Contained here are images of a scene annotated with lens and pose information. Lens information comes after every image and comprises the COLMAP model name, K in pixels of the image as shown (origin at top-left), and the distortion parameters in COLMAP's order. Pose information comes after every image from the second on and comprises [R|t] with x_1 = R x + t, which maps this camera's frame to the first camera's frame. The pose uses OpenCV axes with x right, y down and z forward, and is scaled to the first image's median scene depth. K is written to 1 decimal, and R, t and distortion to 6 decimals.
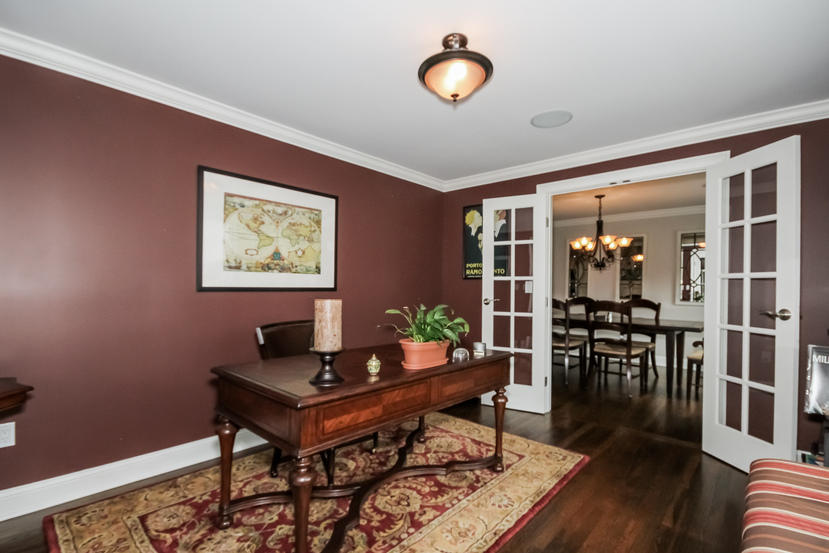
lens RADIAL K [[392.3, 0, 413.9], [0, 392.3, 284.3], [0, 0, 1]] dist [-0.003756, -0.000035]
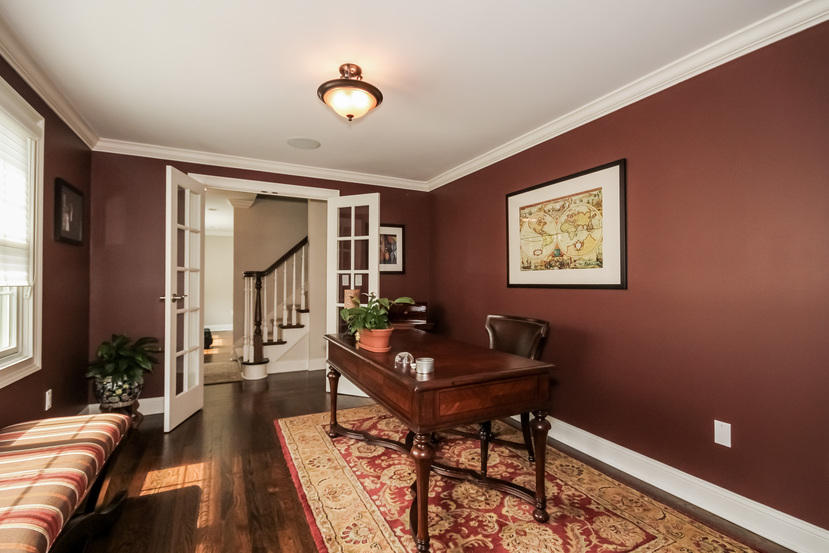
lens RADIAL K [[392.3, 0, 413.7], [0, 392.3, 276.4], [0, 0, 1]] dist [-0.003756, -0.000035]
pose [[-0.381828, -0.026172, -0.923863, 0.720840], [-0.002650, 0.999626, -0.027223, 0.015923], [0.924229, -0.007946, -0.381755, 1.071142]]
